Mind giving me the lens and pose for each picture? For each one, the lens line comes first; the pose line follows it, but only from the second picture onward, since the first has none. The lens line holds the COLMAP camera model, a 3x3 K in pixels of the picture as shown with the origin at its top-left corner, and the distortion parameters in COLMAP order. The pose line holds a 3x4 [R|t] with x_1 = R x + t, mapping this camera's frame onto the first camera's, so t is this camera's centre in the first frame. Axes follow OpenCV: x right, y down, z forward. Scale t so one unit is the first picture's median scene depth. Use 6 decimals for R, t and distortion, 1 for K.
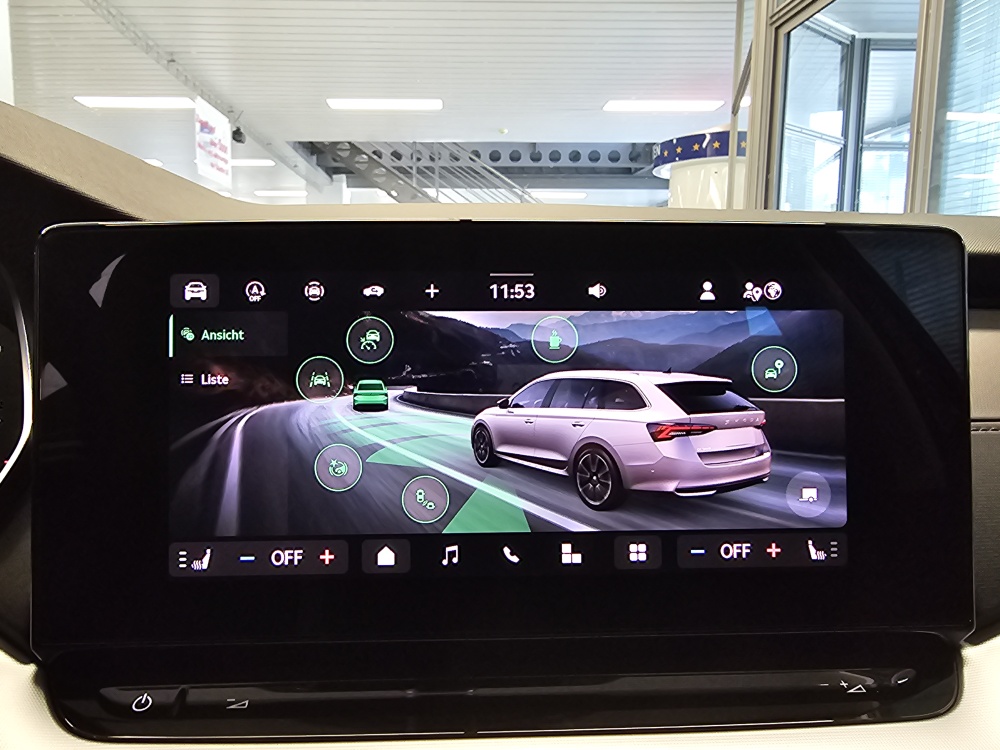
lens RADIAL K [[631.4, 0, 470.4], [0, 631.4, 383.7], [0, 0, 1]] dist [0.005336, -0.007508]
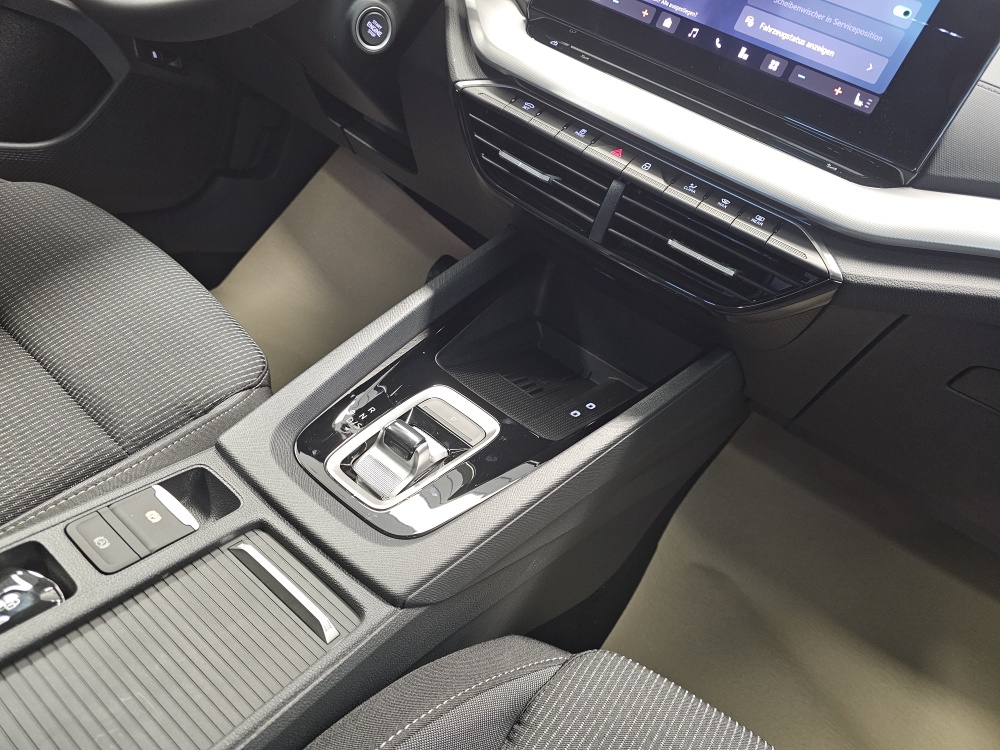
lens RADIAL K [[668.6, 0, 504.9], [0, 668.6, 367.1], [0, 0, 1]] dist [0.053466, -0.051422]
pose [[0.763928, 0.532560, -0.364410, 0.664038], [-0.396335, 0.832869, 0.386326, 0.418180], [0.509247, -0.150697, 0.847324, -1.051396]]
